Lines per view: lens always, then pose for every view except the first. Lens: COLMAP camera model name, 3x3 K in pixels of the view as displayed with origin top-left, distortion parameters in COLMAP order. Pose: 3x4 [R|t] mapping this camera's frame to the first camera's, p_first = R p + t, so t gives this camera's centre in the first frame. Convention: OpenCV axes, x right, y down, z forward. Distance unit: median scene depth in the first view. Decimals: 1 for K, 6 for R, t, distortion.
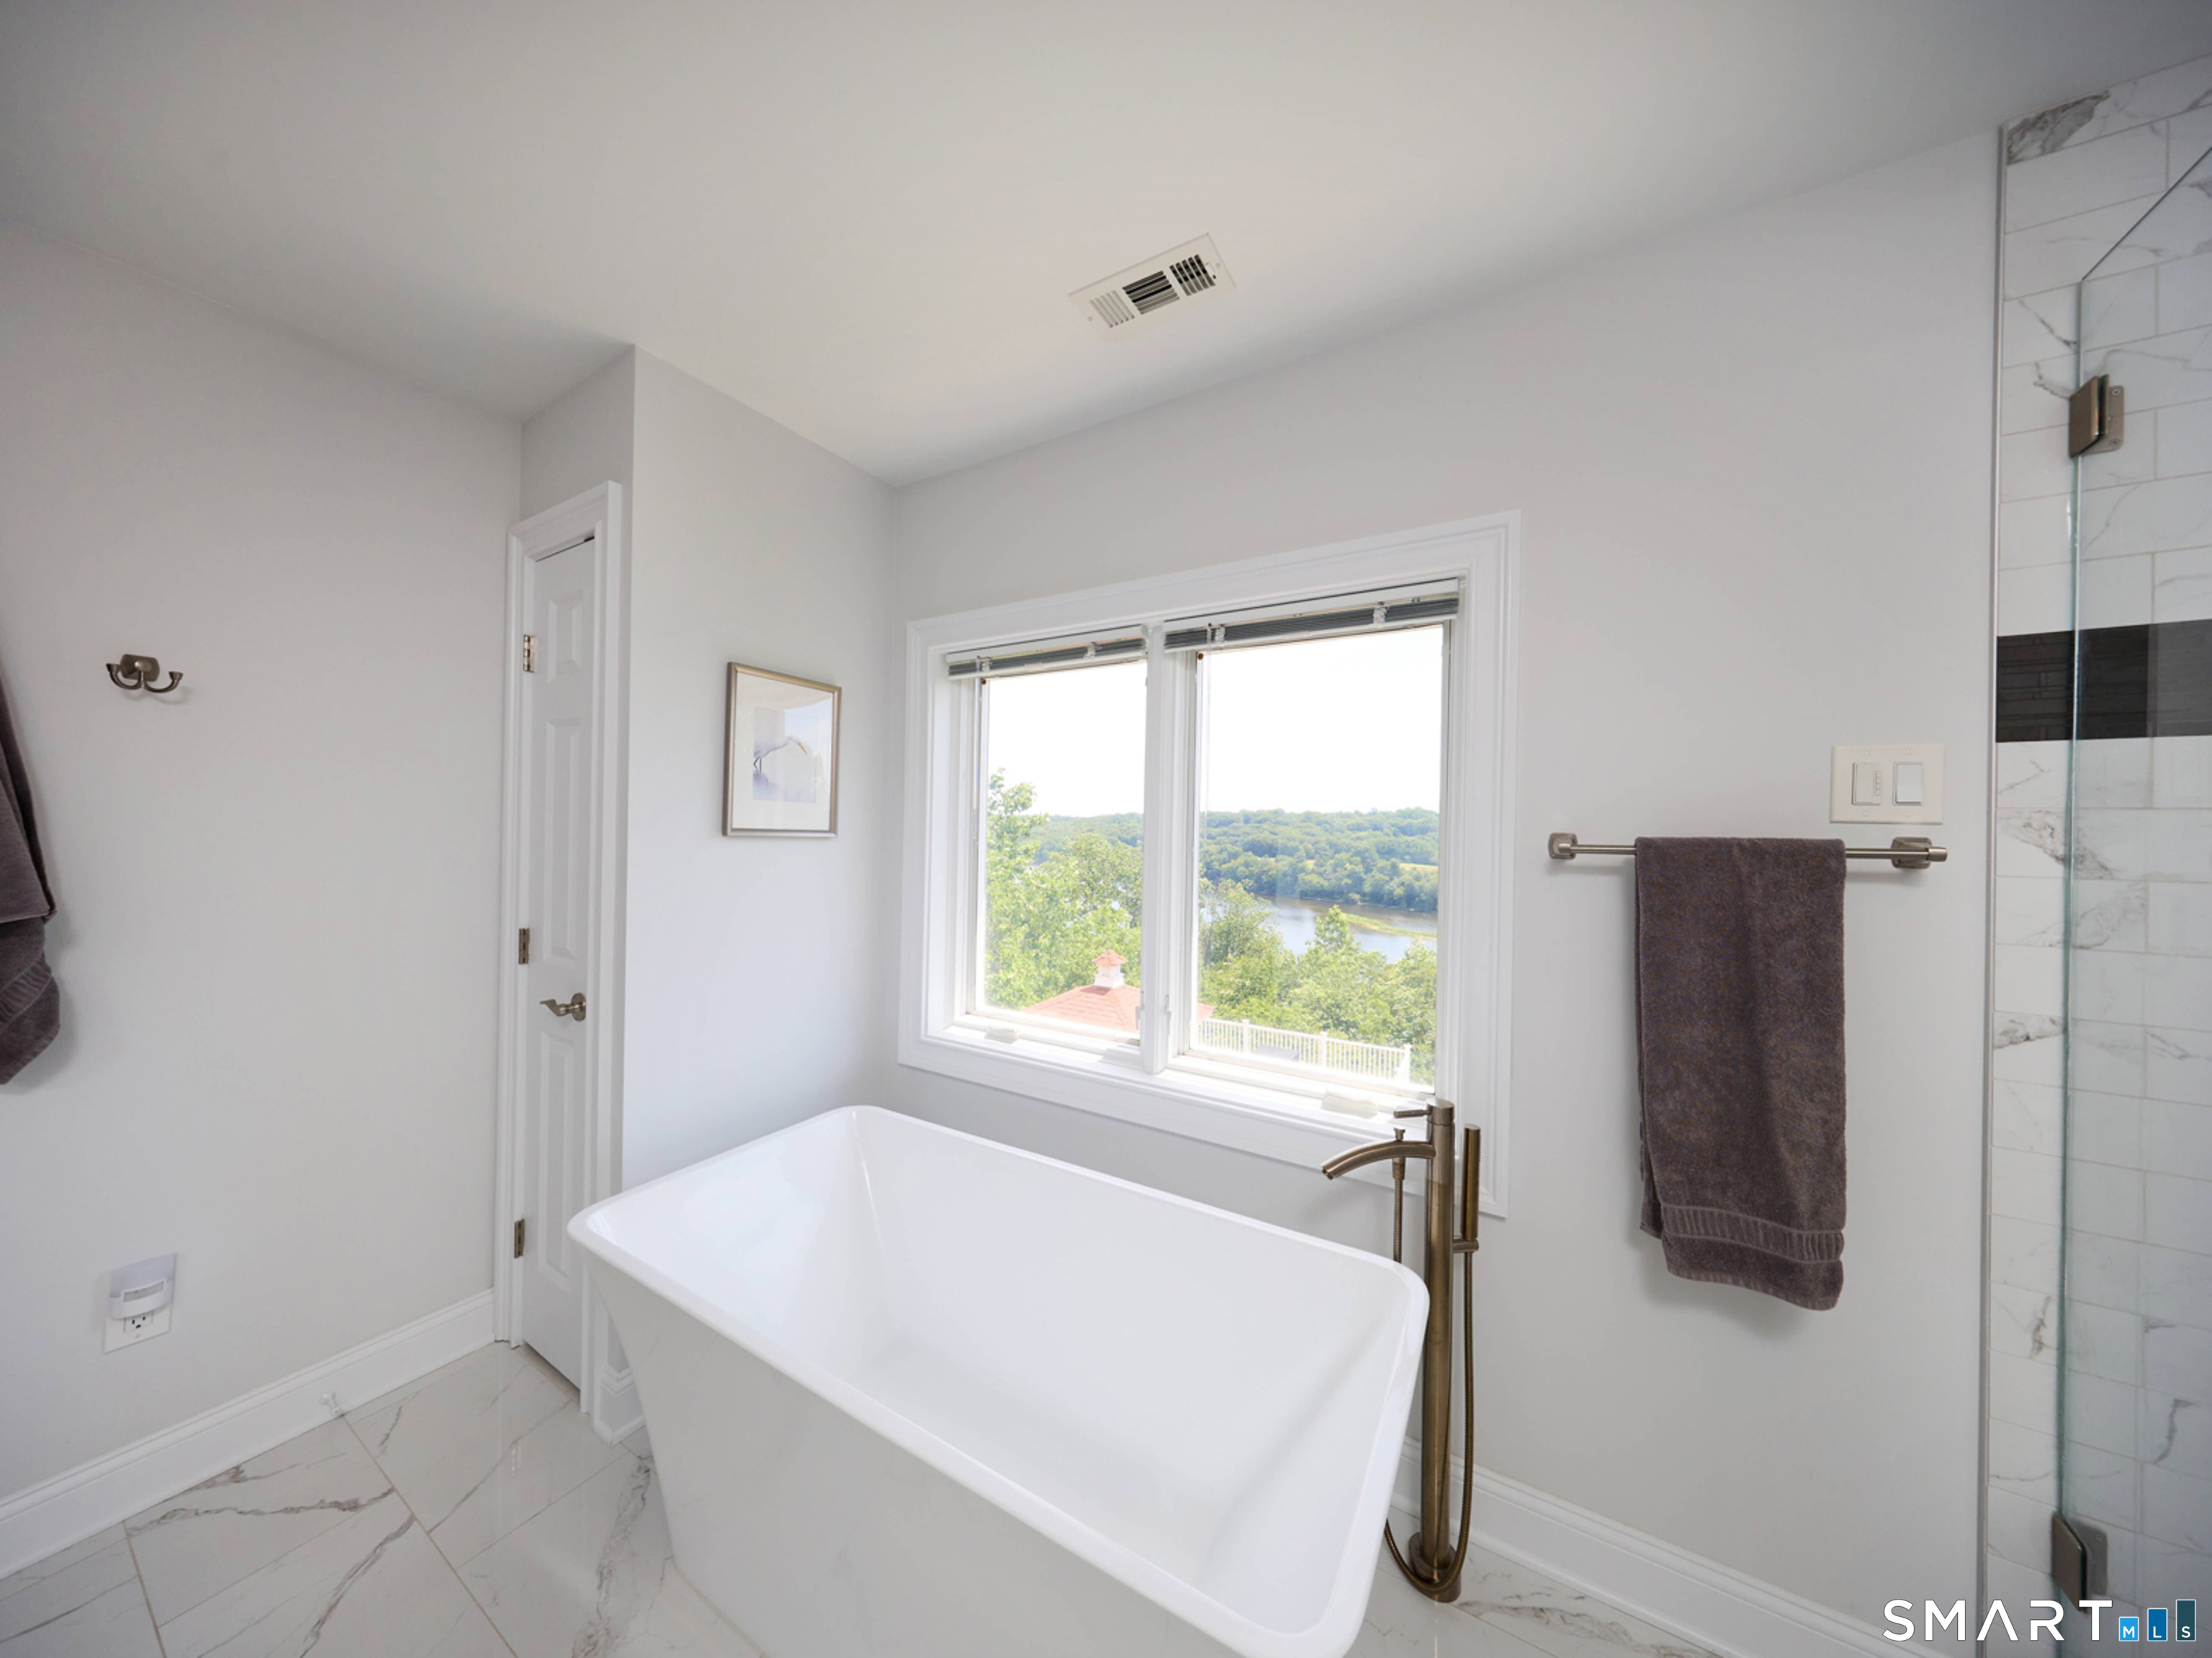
lens RADIAL K [[718.5, 0, 1105.3], [0, 718.5, 840.3], [0, 0, 1]] dist [-0.002434, -0.000143]
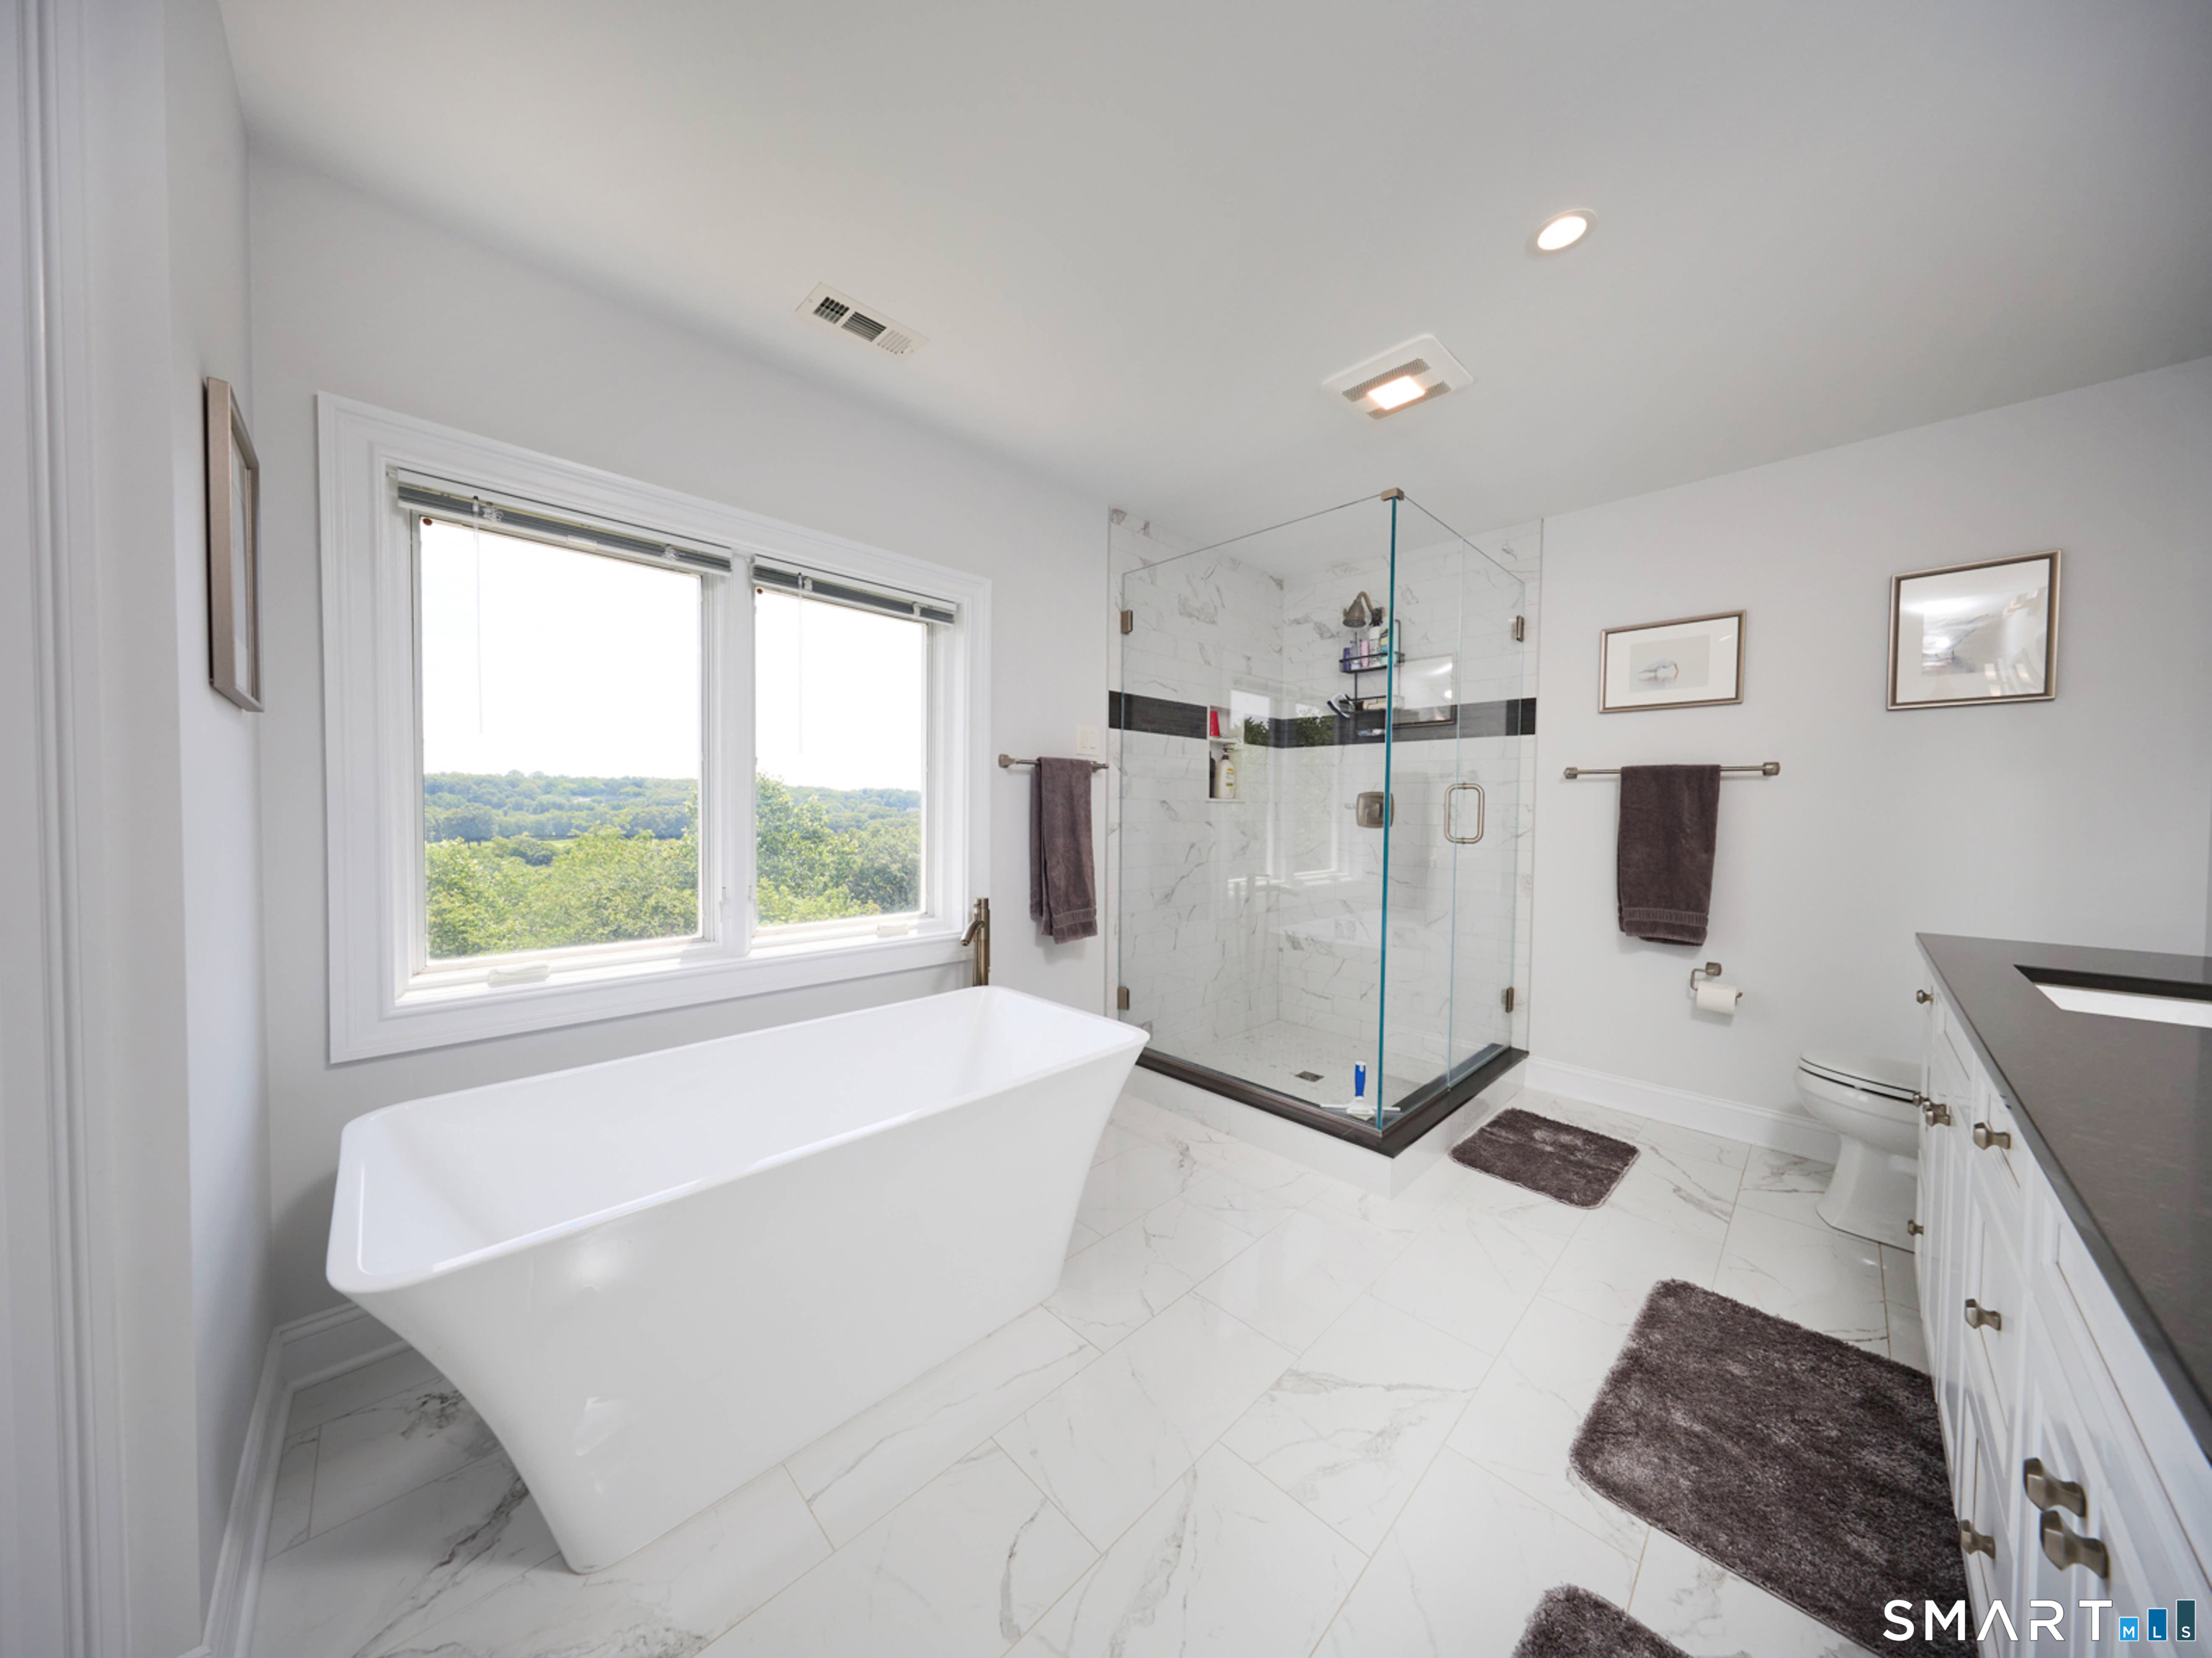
lens RADIAL K [[718.5, 0, 1101.4], [0, 718.5, 820.4], [0, 0, 1]] dist [-0.002434, -0.000143]
pose [[0.255084, -0.033242, 0.966347, -1.460333], [0.002139, 0.999426, 0.033816, 0.129433], [-0.966917, -0.006558, 0.255009, 0.290824]]
